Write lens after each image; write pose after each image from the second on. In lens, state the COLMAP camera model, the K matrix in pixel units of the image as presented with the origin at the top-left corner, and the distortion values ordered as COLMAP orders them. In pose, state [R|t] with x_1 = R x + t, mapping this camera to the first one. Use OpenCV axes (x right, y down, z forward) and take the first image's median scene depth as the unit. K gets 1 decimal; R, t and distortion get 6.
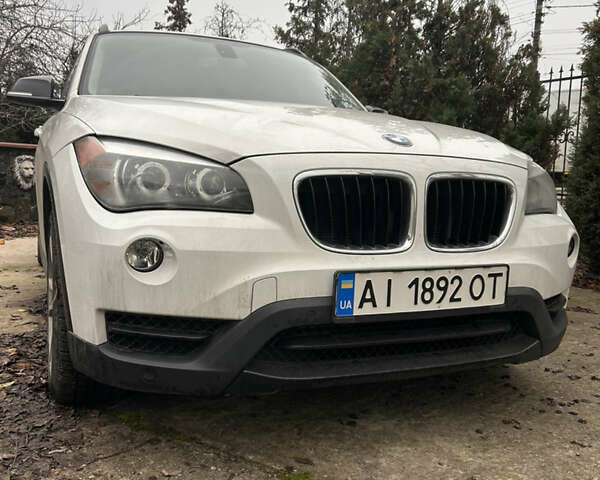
lens RADIAL K [[615.3, 0, 301.7], [0, 615.3, 225.2], [0, 0, 1]] dist [0.189856, -0.483454]
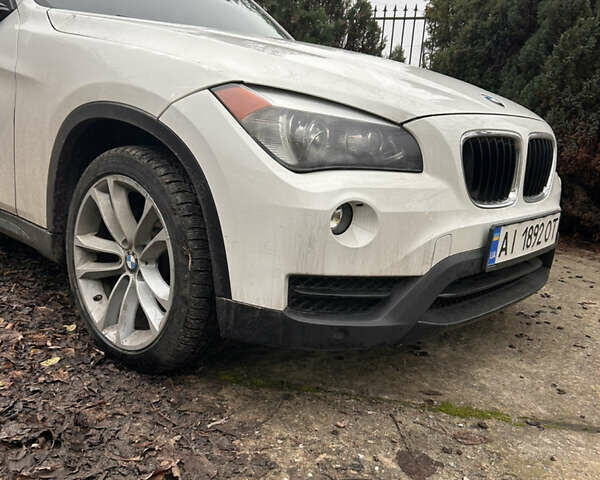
lens RADIAL K [[615.3, 0, 301.7], [0, 615.3, 225.2], [0, 0, 1]] dist [0.189856, -0.483454]
pose [[0.905936, -0.042029, 0.421323, -0.699882], [-0.015603, 0.991072, 0.132415, -0.066446], [-0.423126, -0.126534, 0.897192, 0.145879]]
